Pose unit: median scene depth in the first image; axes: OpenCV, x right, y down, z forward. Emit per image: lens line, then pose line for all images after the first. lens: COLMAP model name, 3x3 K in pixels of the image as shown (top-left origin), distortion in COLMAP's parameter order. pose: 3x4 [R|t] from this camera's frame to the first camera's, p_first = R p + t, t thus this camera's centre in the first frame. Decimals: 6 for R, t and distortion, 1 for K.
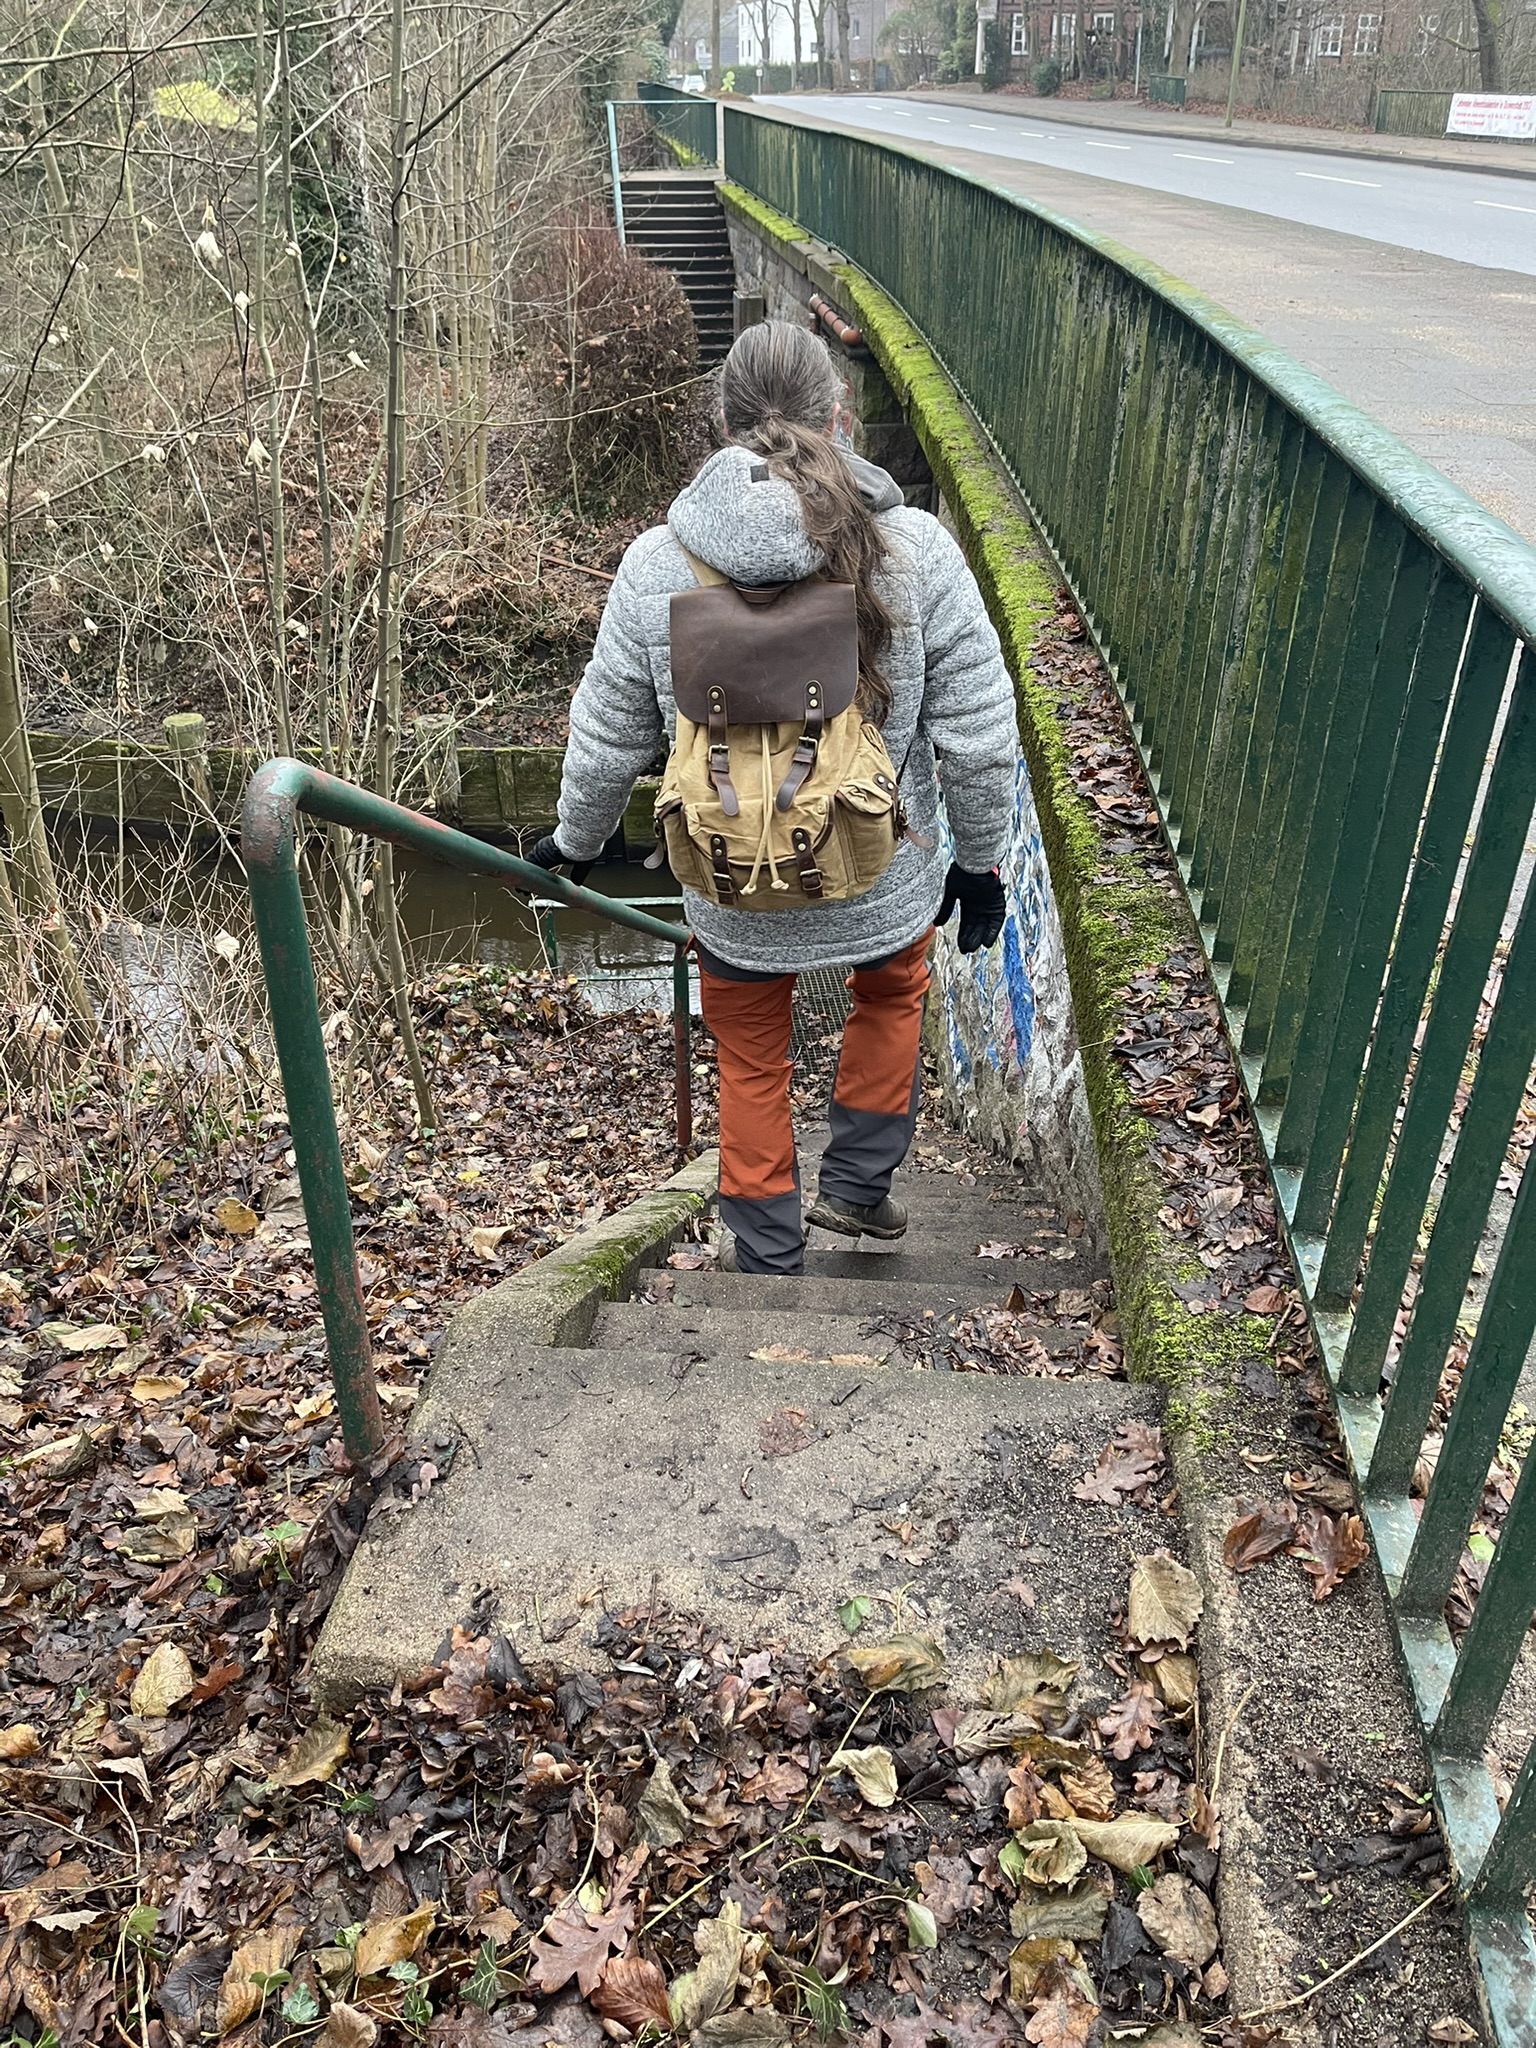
lens RADIAL K [[1486.9, 0, 759.4], [0, 1486.9, 1019.4], [0, 0, 1]] dist [0.039854, -0.057213]
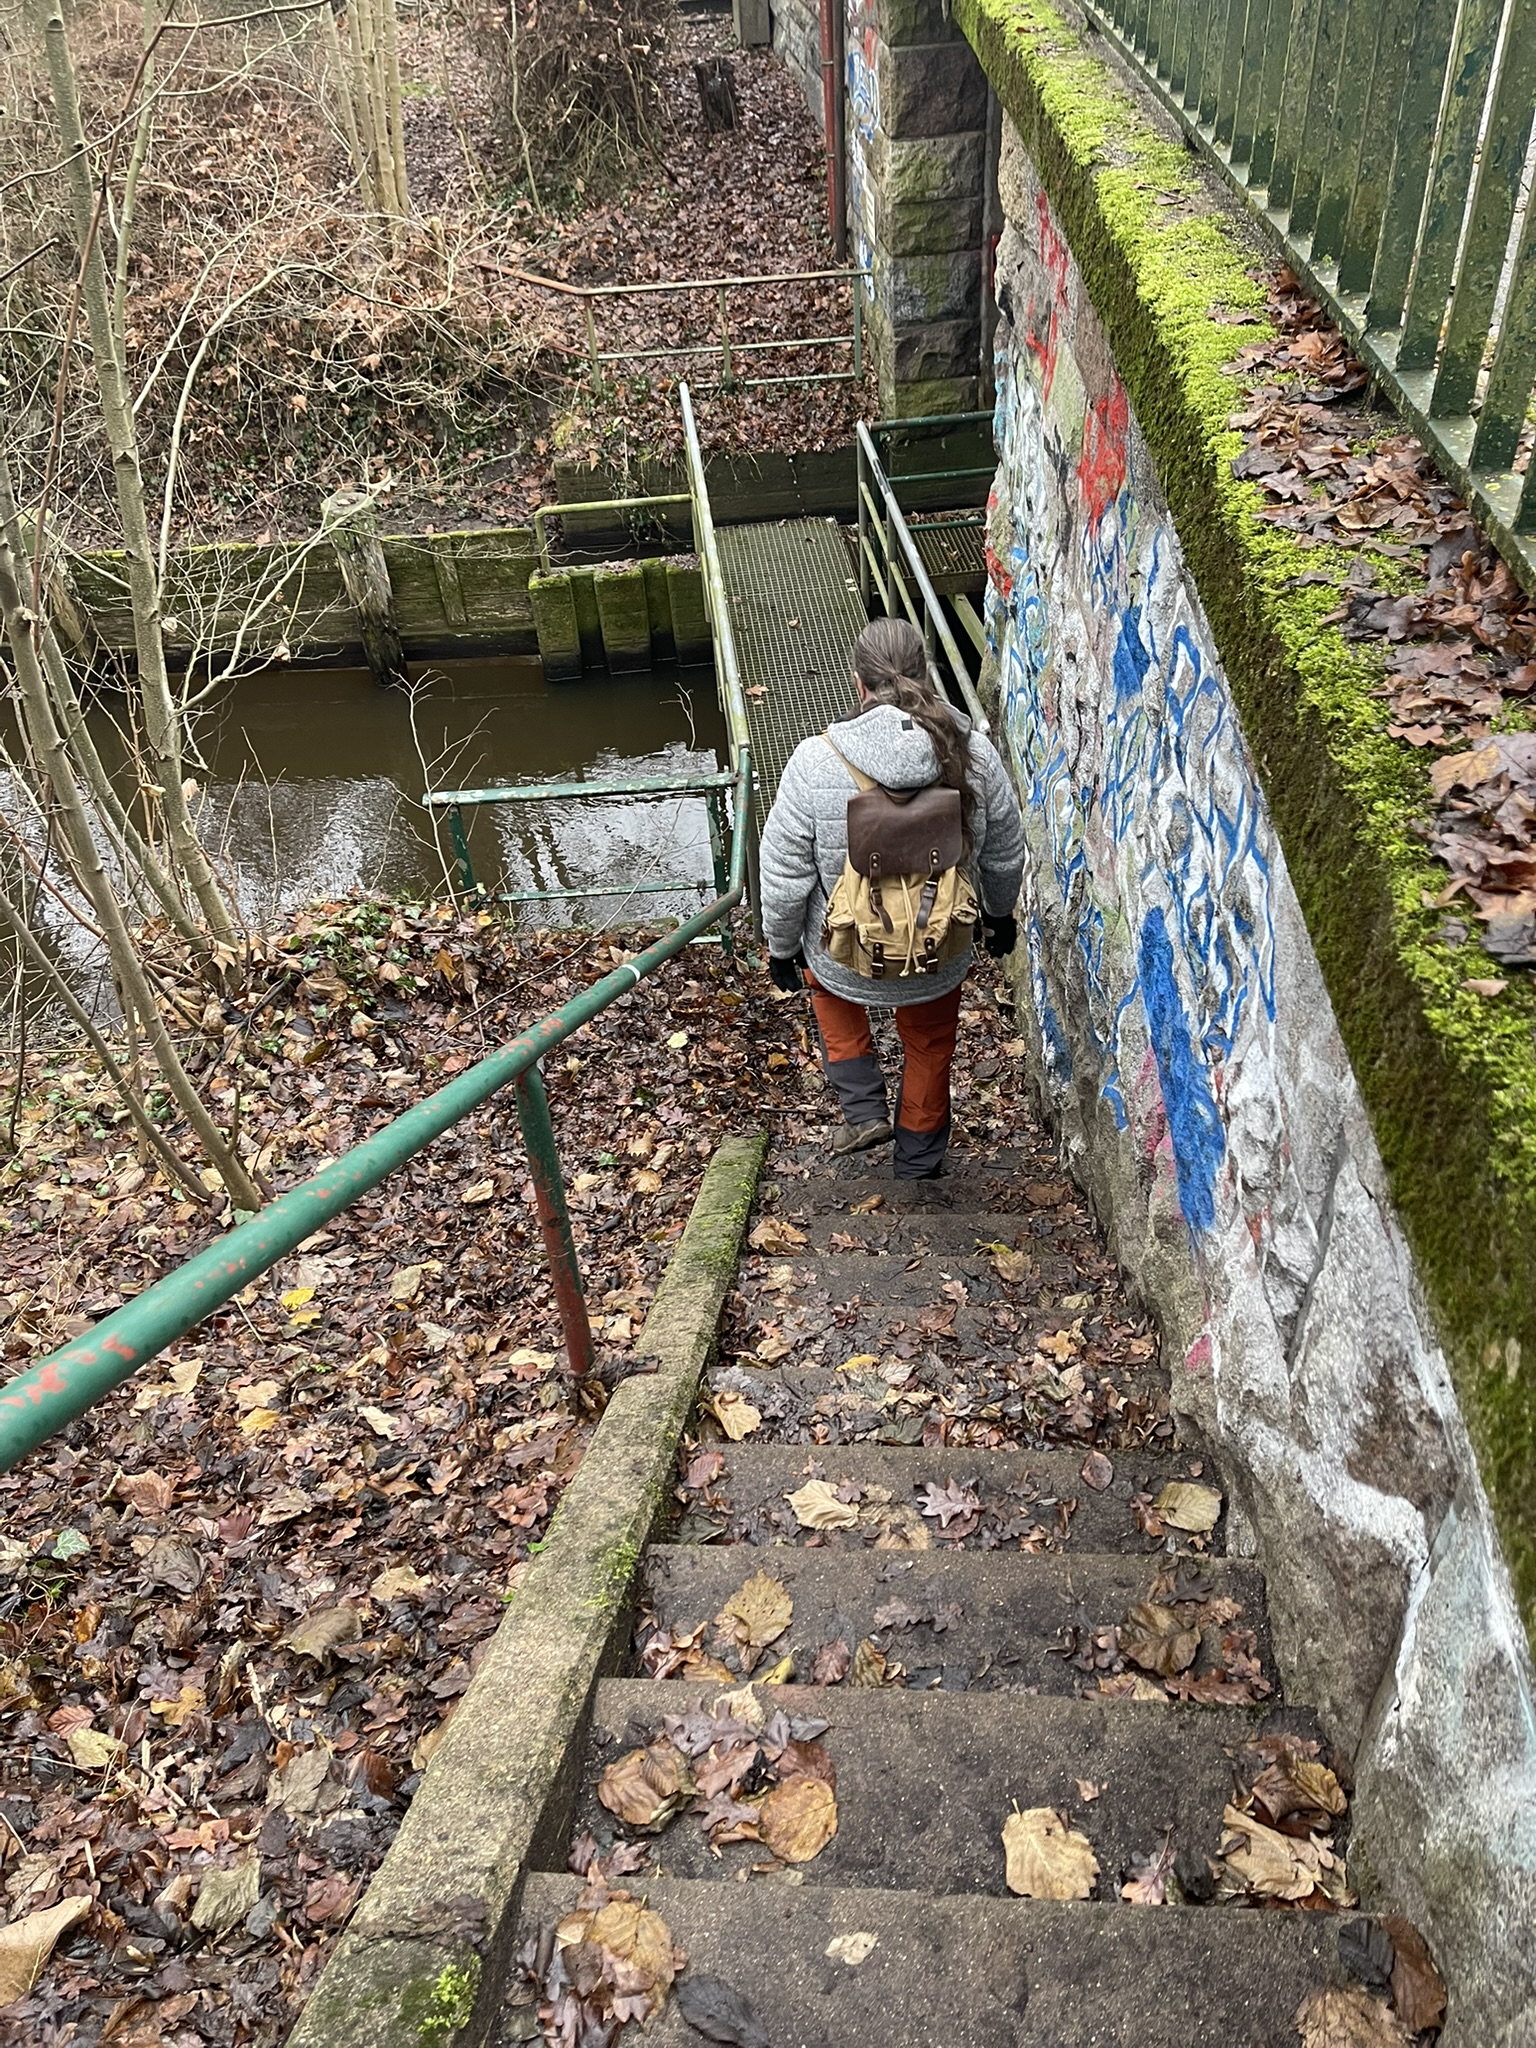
lens RADIAL K [[1486.9, 0, 779.7], [0, 1486.9, 1021.2], [0, 0, 1]] dist [0.039854, -0.057213]
pose [[0.998616, -0.040722, -0.033287, 0.033963], [0.045847, 0.984123, 0.171464, -0.096251], [0.025776, -0.172753, 0.984628, 0.326117]]
